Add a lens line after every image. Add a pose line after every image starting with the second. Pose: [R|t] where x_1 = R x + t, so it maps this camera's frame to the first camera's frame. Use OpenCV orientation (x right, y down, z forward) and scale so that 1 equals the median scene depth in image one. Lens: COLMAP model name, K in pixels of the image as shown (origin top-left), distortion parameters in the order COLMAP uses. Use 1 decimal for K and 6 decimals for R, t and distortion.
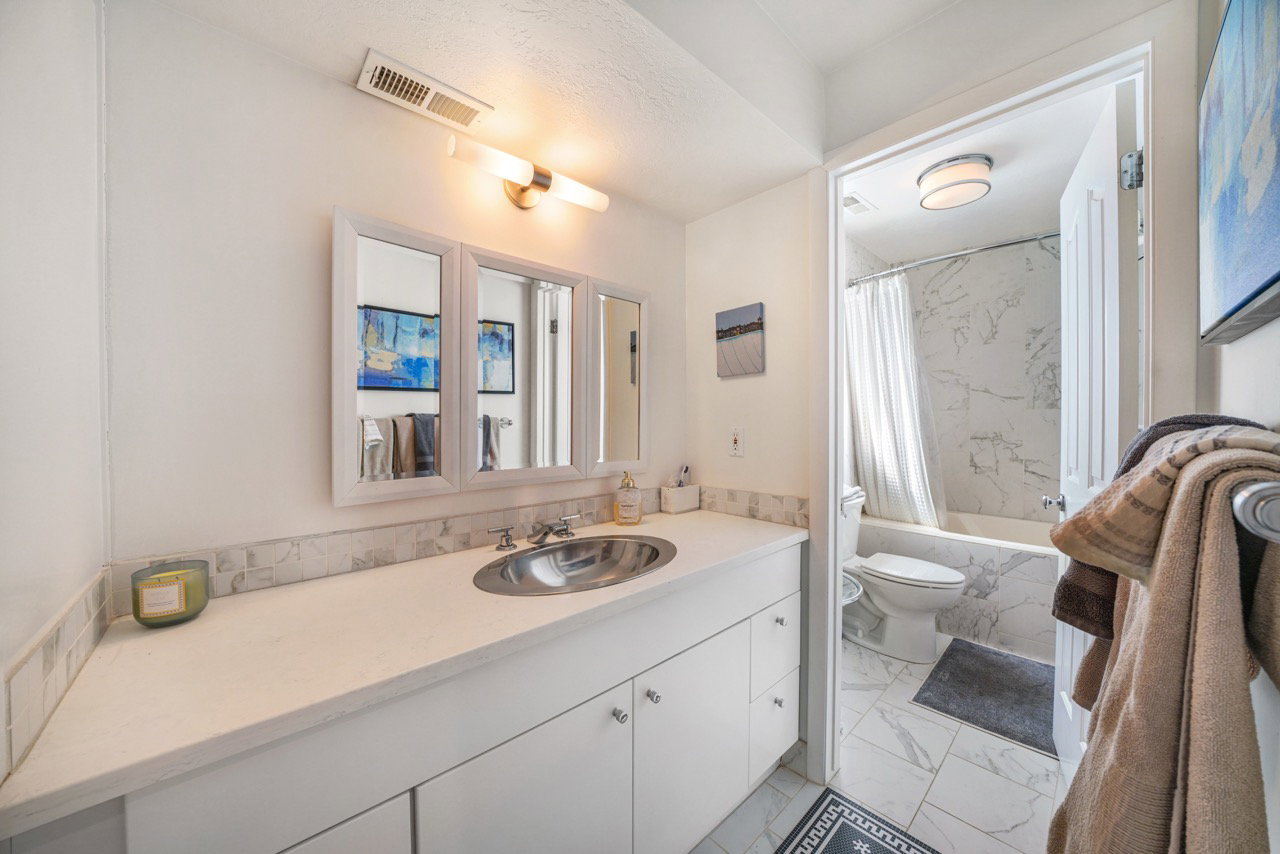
lens RADIAL K [[430.8, 0, 648.3], [0, 430.8, 428.8], [0, 0, 1]] dist [-0.024241, 0.000322]
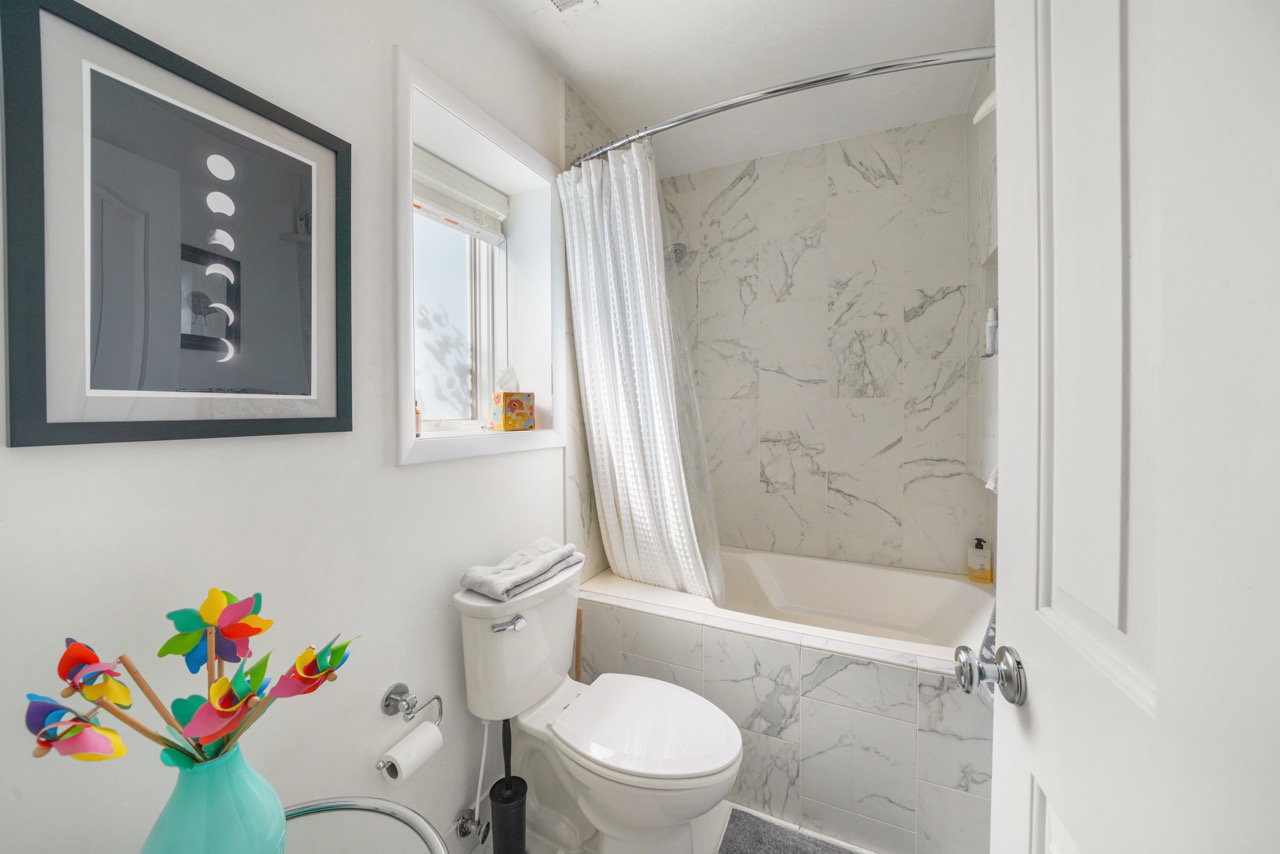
lens RADIAL K [[463.6, 0, 638.3], [0, 463.6, 419.3], [0, 0, 1]] dist [-0.021053, 0.001869]
pose [[0.933403, -0.006014, 0.358778, 0.346291], [0.007002, 0.999974, -0.001452, -0.013665], [-0.358760, 0.003868, 0.933422, 0.423326]]
